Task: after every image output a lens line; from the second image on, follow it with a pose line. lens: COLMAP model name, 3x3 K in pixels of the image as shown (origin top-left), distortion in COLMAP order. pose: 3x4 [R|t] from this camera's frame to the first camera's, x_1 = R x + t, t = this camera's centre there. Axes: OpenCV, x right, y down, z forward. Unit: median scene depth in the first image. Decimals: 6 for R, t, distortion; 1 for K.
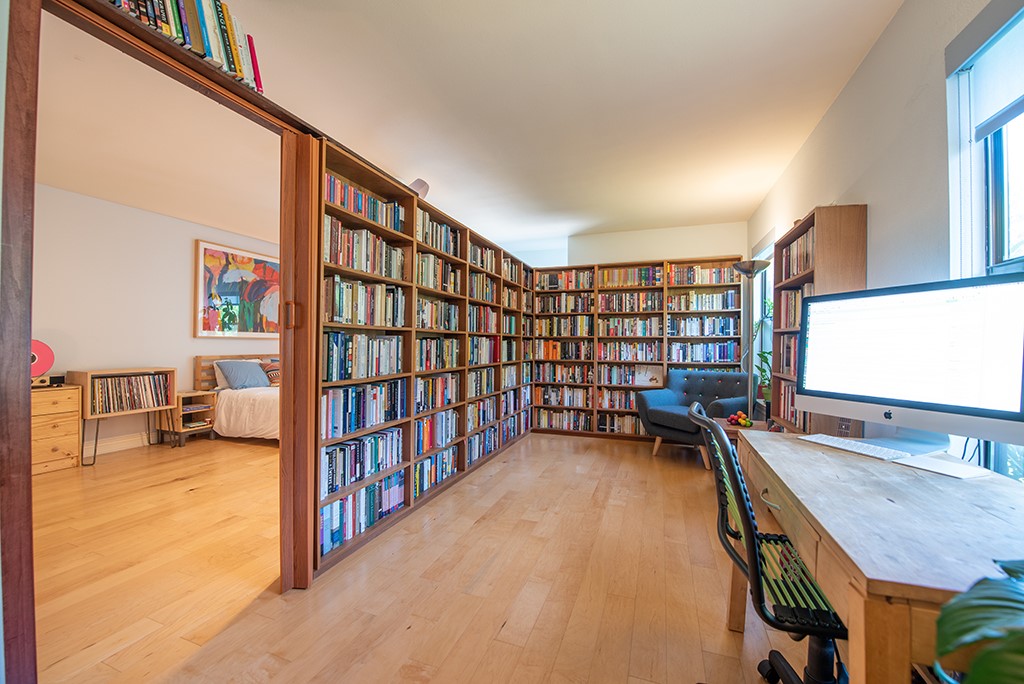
lens RADIAL K [[409.3, 0, 512.8], [0, 409.3, 343.6], [0, 0, 1]] dist [-0.016393, -0.001558]
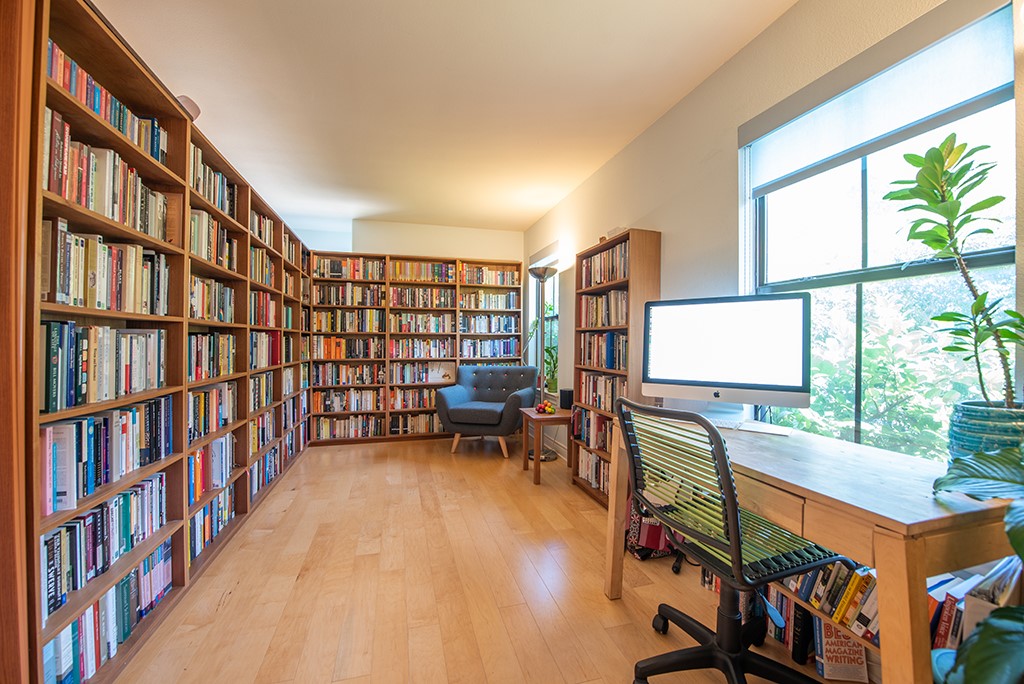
lens RADIAL K [[409.3, 0, 511.9], [0, 409.3, 343.4], [0, 0, 1]] dist [-0.016393, -0.001558]
pose [[0.809554, -0.006678, 0.587007, -0.265721], [0.001721, 0.999958, 0.009003, -0.002559], [-0.587043, -0.006278, 0.809532, 0.209321]]
